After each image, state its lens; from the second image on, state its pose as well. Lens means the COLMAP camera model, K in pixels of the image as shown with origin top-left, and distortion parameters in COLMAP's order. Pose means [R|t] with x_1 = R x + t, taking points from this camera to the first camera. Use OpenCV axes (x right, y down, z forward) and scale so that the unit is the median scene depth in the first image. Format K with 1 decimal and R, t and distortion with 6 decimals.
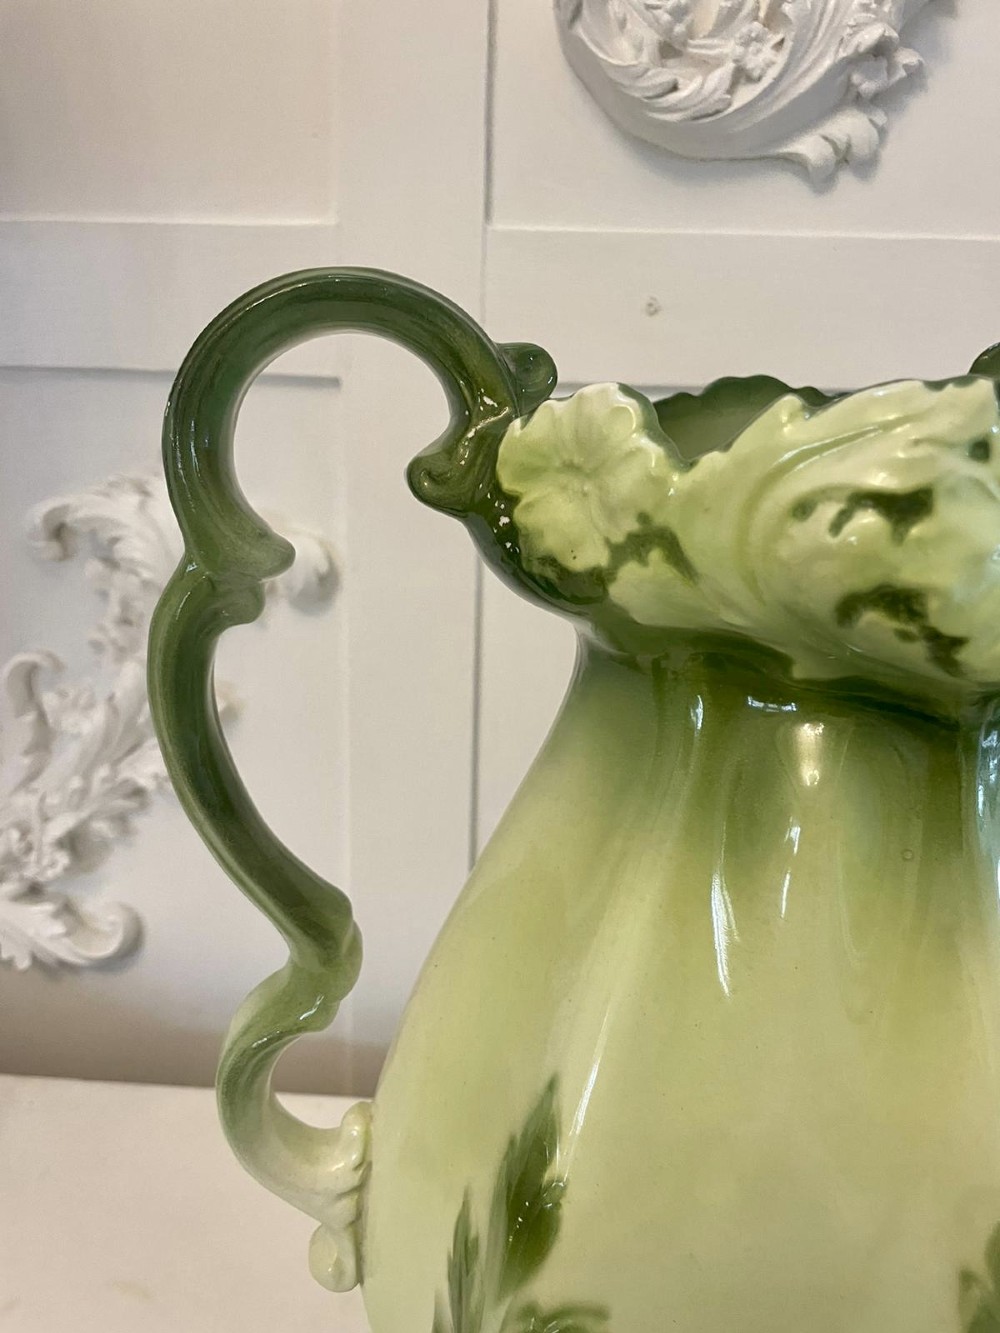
lens RADIAL K [[1051.7, 0, 500.0], [0, 1051.7, 666.5], [0, 0, 1]] dist [0.066463, -0.120797]
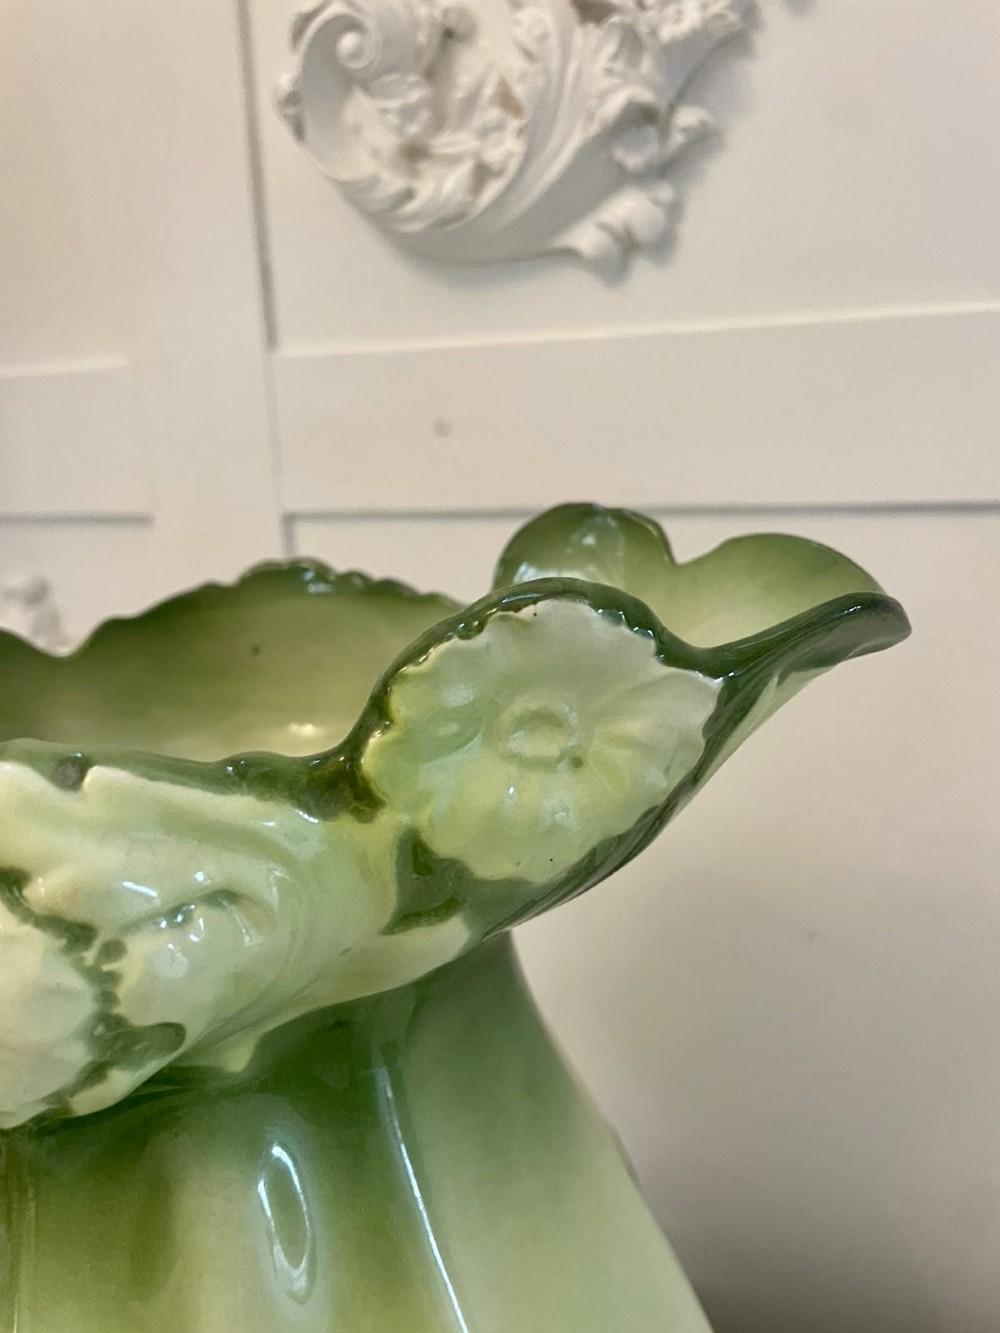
lens RADIAL K [[1061.0, 0, 496.4], [0, 1061.0, 636.1], [0, 0, 1]] dist [0.068111, -0.123762]
pose [[0.961542, -0.012229, -0.274384, 0.468124], [-0.001235, 0.998806, -0.048843, -0.127362], [0.274654, 0.047303, 0.960379, 0.167472]]
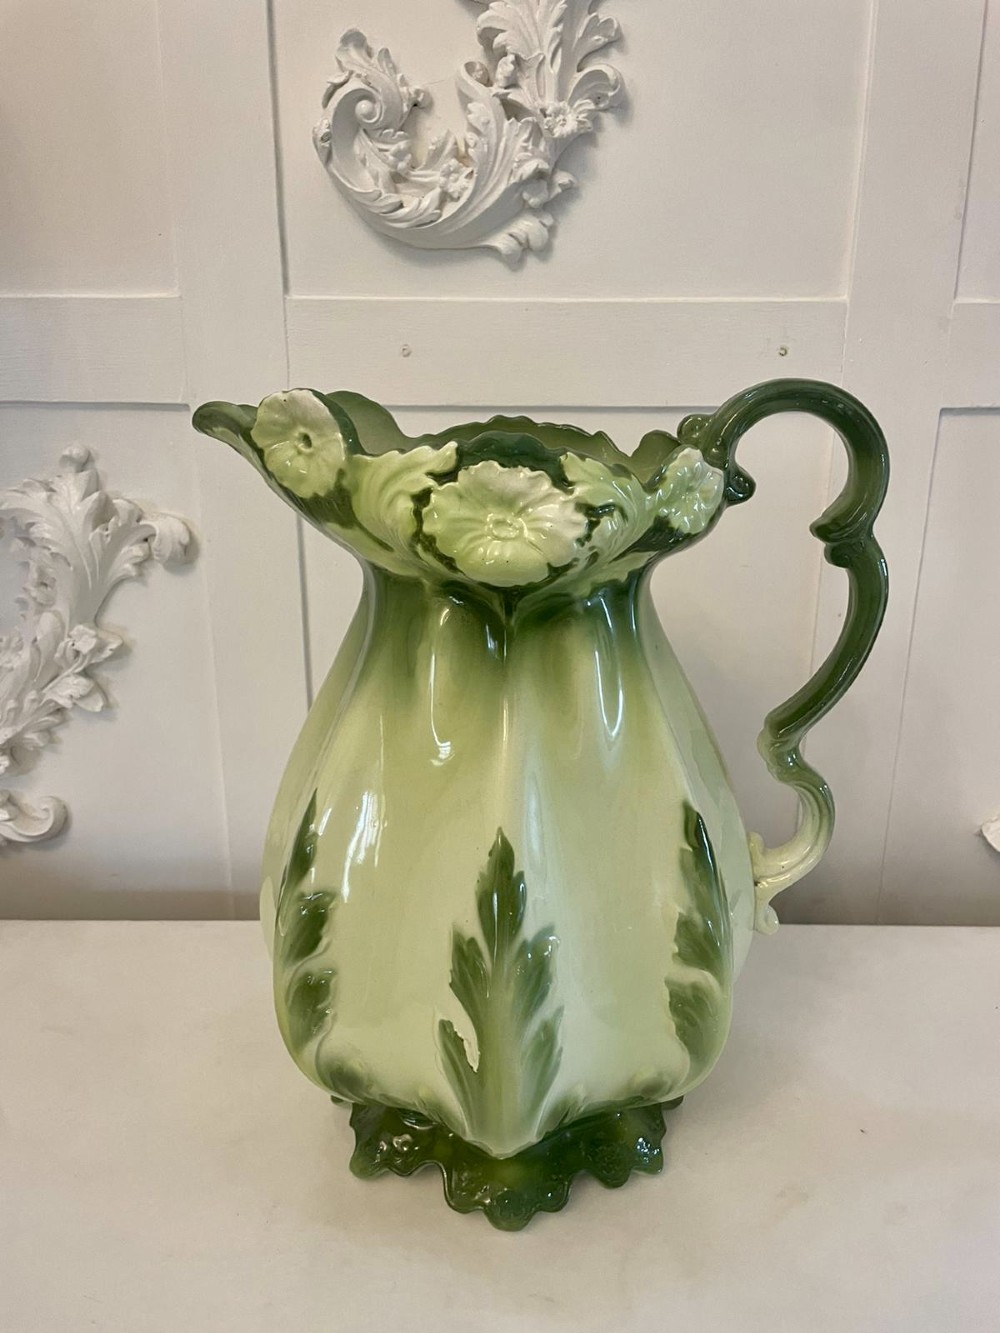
lens RADIAL K [[1053.8, 0, 517.4], [0, 1053.8, 658.2], [0, 0, 1]] dist [0.096422, -0.145575]
pose [[0.997841, -0.039817, 0.052228, 0.219562], [0.038686, 0.998998, 0.022492, 0.055010], [-0.053071, -0.020423, 0.998382, -0.495398]]
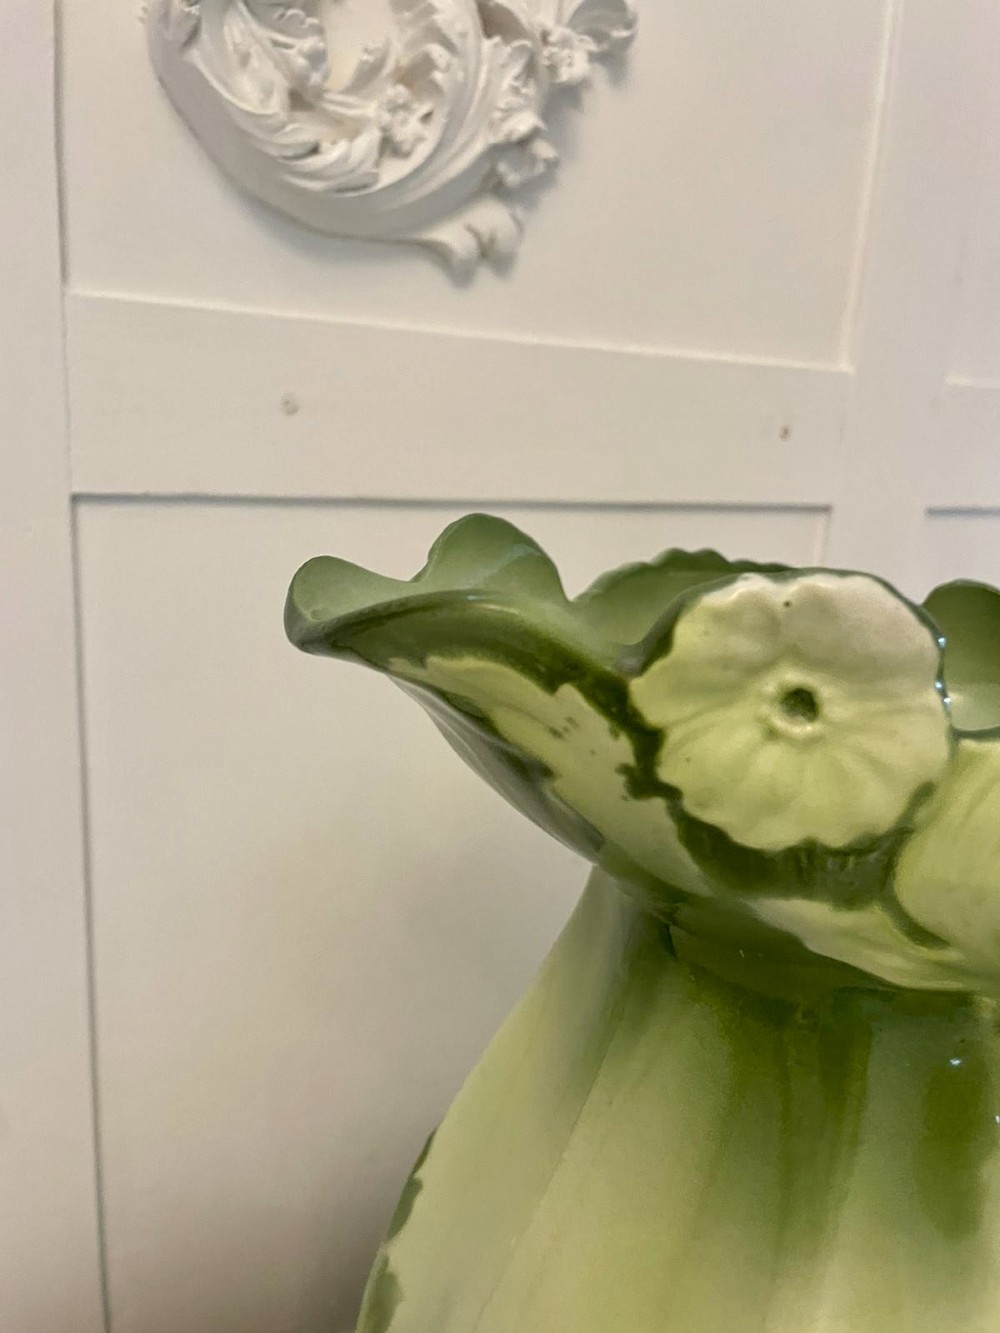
lens RADIAL K [[1053.8, 0, 517.4], [0, 1053.8, 658.2], [0, 0, 1]] dist [0.096422, -0.145575]
pose [[0.849782, -0.097603, 0.518019, -0.166659], [0.098253, 0.994815, 0.026260, -0.158405], [-0.517896, 0.028581, 0.854966, 0.219621]]
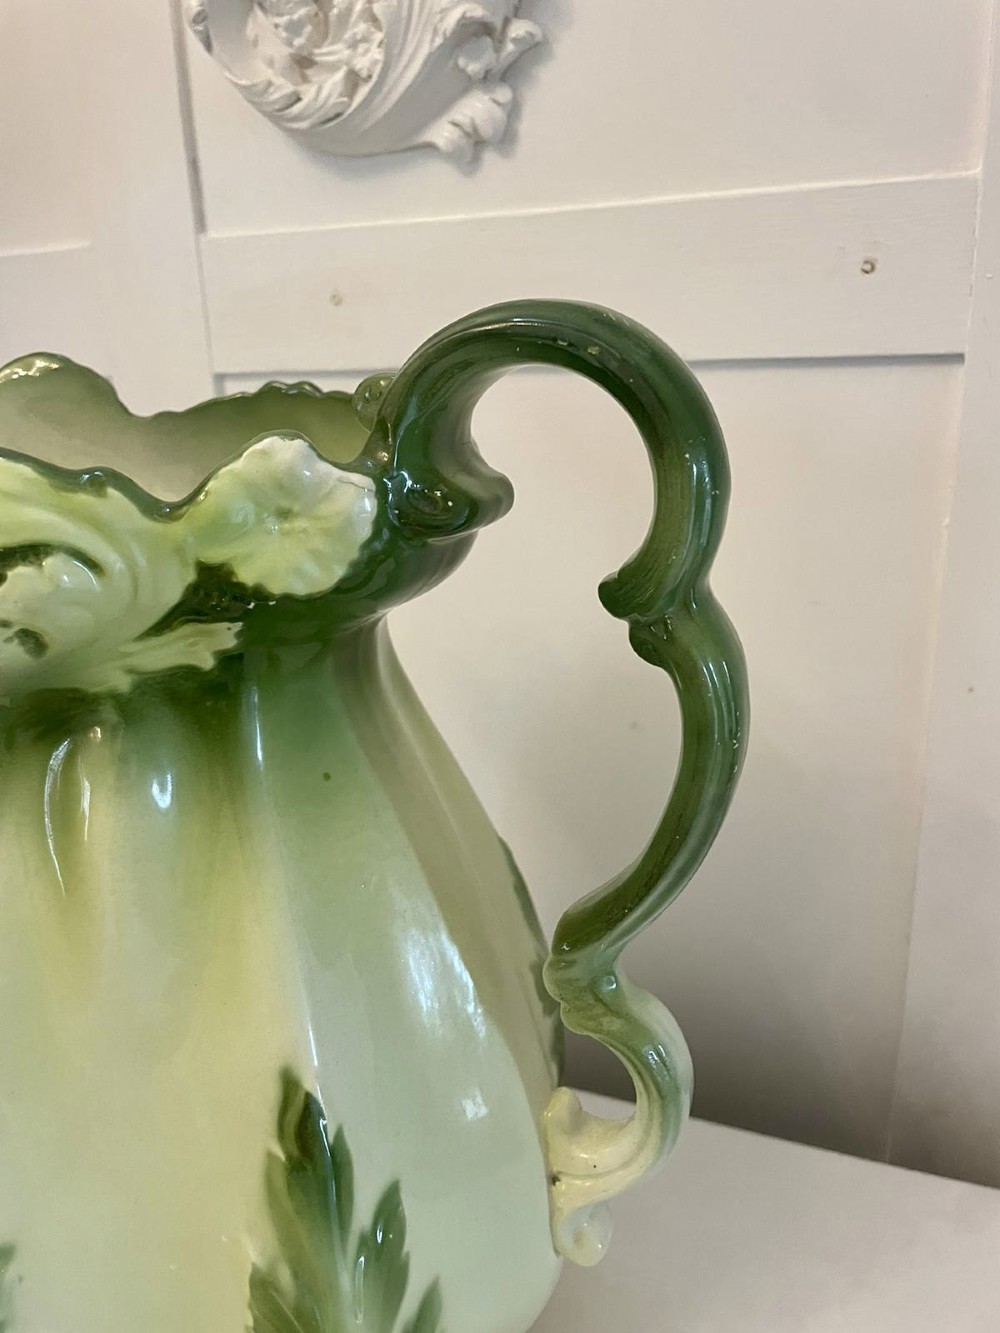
lens RADIAL K [[1065.4, 0, 506.9], [0, 1065.4, 655.0], [0, 0, 1]] dist [0.067781, -0.113997]
pose [[0.948034, 0.027809, -0.316951, 0.717063], [-0.014980, 0.998970, 0.042842, -0.027567], [0.317816, -0.035868, 0.947474, 0.007140]]
